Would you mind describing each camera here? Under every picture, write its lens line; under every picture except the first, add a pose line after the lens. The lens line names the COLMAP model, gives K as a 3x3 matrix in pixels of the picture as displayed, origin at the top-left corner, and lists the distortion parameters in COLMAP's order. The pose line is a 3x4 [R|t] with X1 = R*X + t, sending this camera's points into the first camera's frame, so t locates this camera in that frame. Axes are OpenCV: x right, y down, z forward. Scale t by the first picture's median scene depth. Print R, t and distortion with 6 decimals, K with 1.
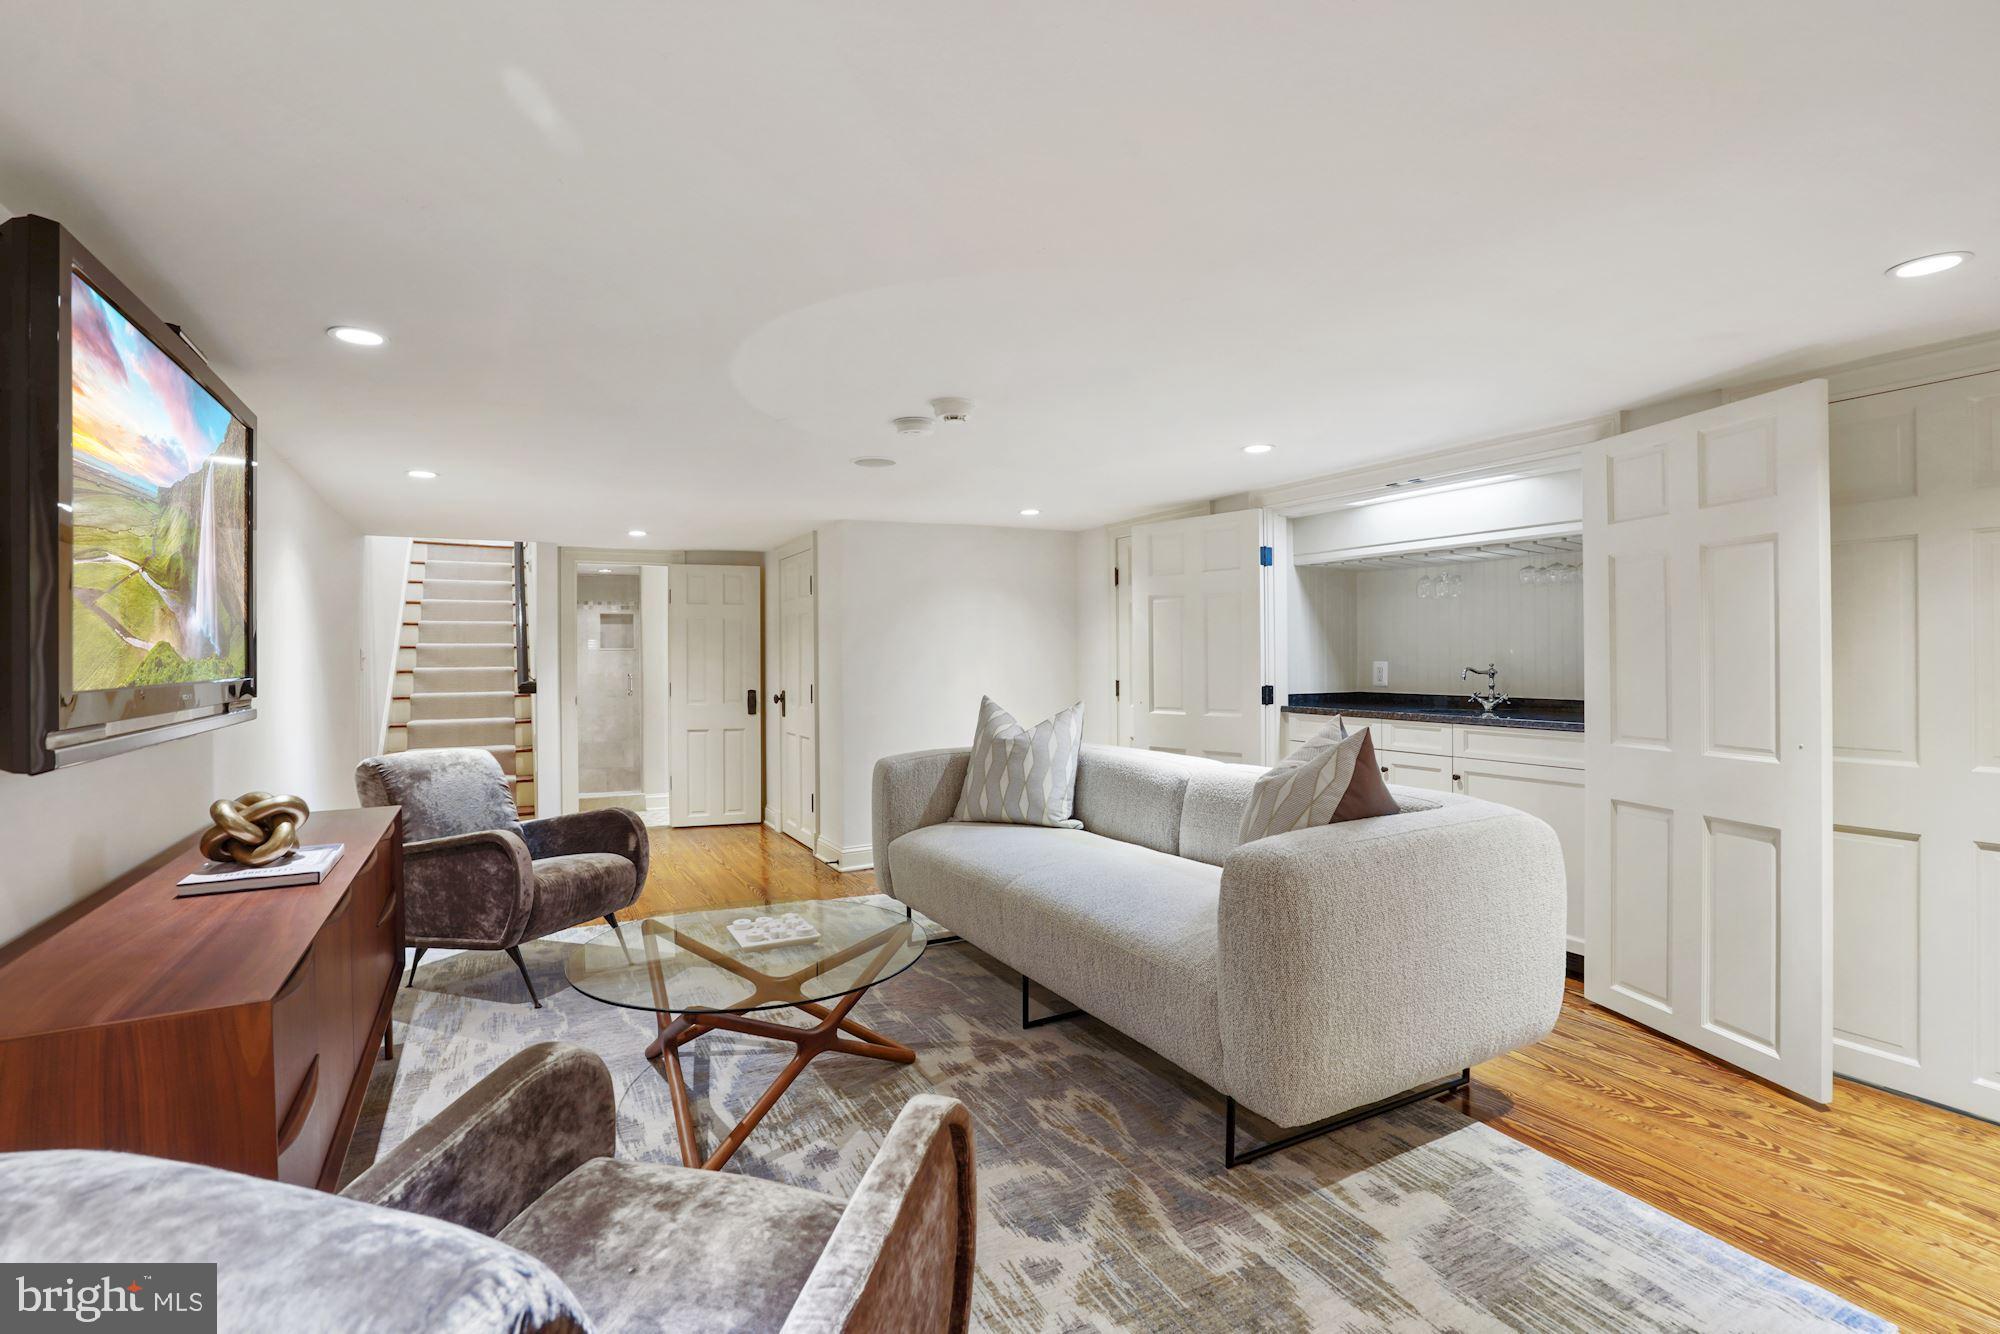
lens RADIAL K [[928.3, 0, 1005.5], [0, 928.3, 664.7], [0, 0, 1]] dist [-0.003061, 0.000164]
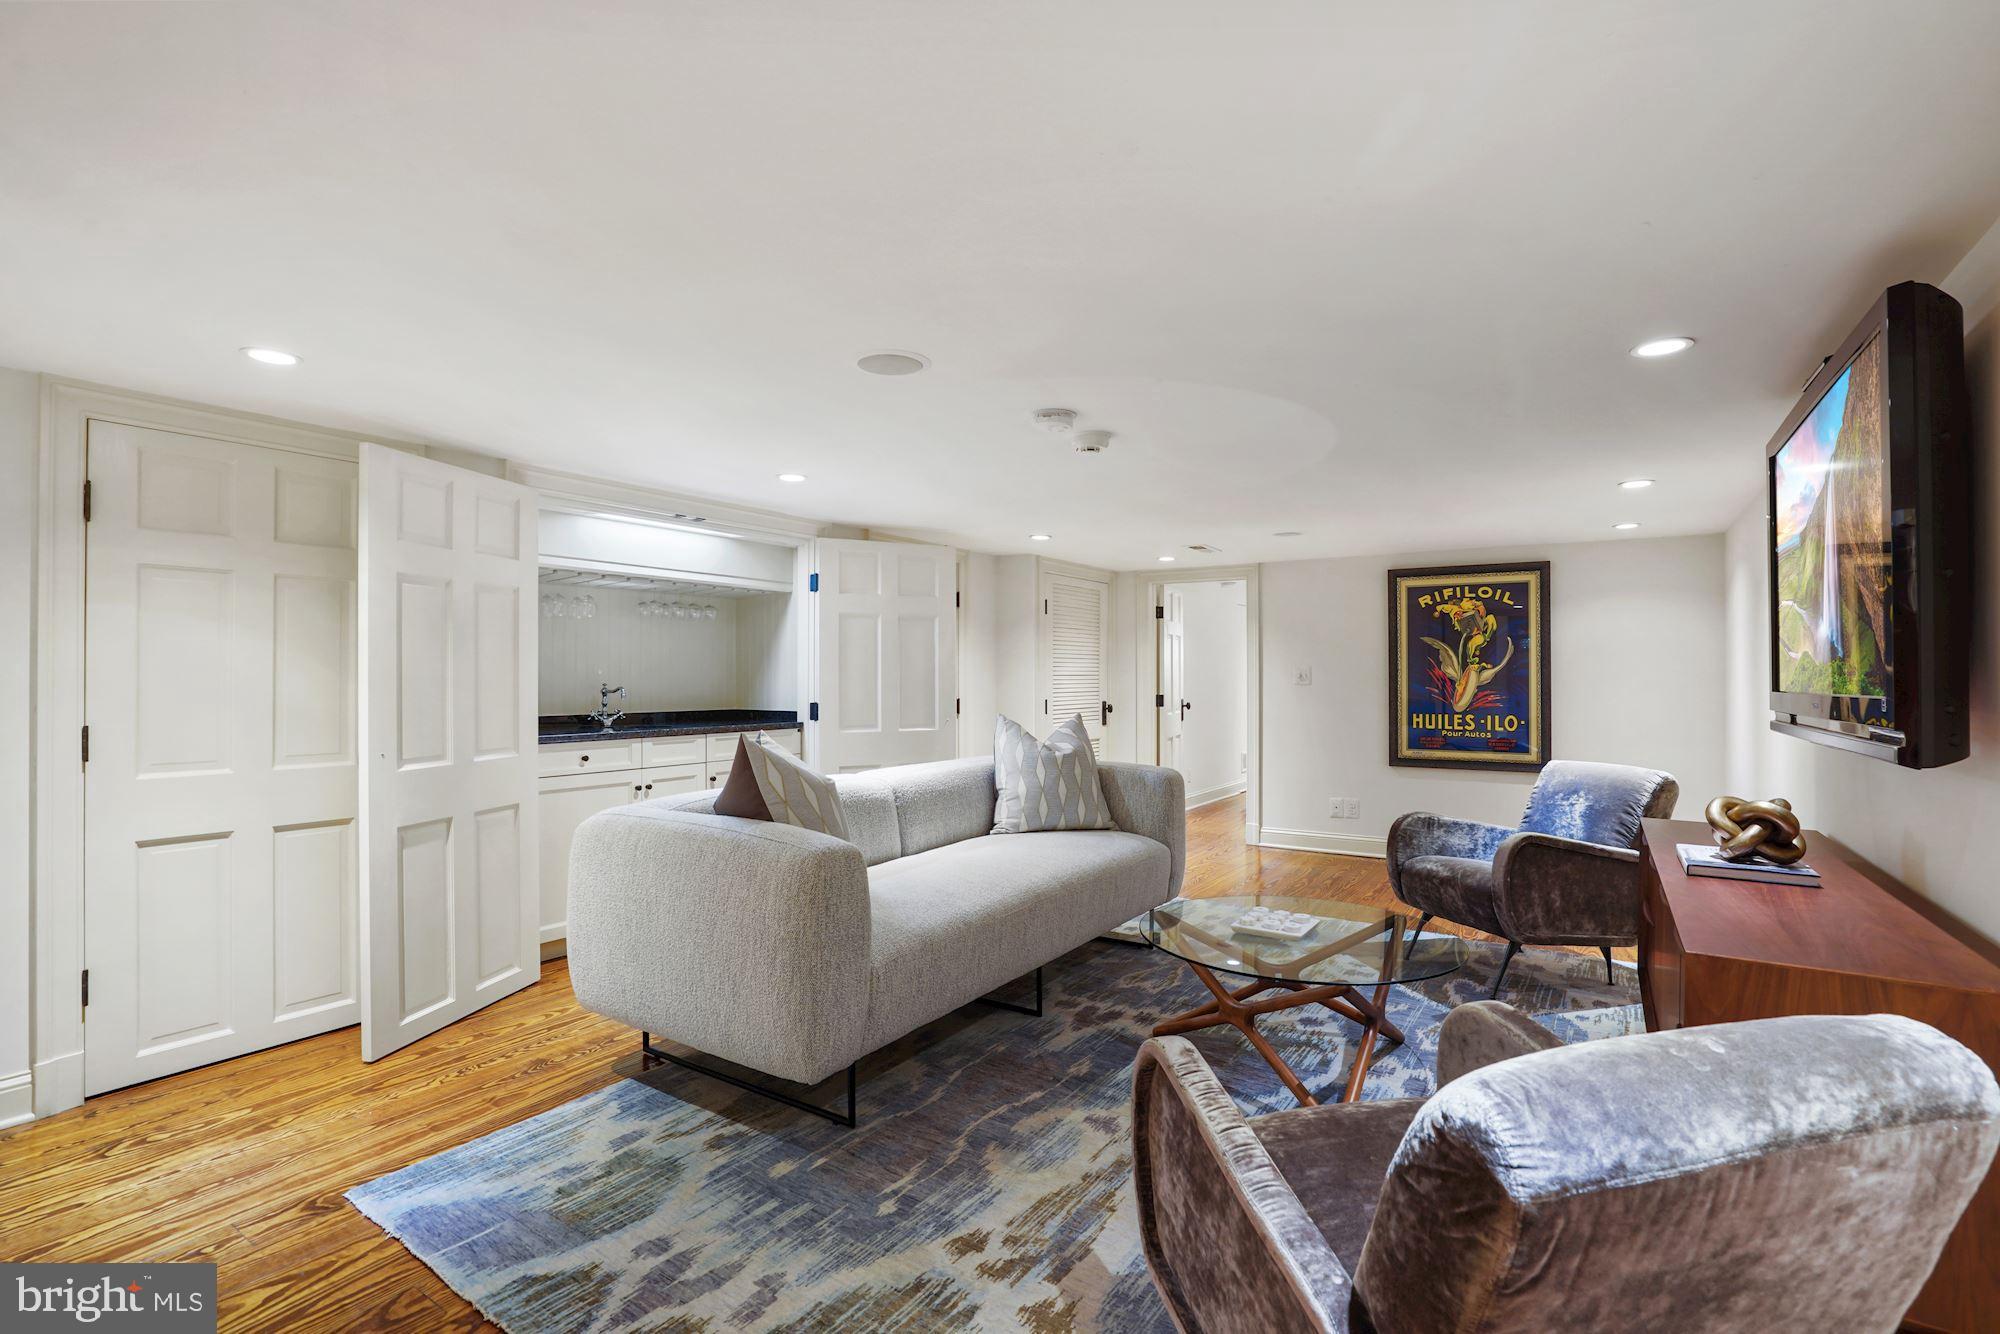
lens RADIAL K [[928.3, 0, 1004.2], [0, 928.3, 667.3], [0, 0, 1]] dist [-0.003061, 0.000164]
pose [[-0.473353, 0.016764, 0.880714, -0.885021], [0.012525, 0.999846, -0.012300, -0.001432], [-0.880784, 0.005209, -0.473490, 1.491614]]
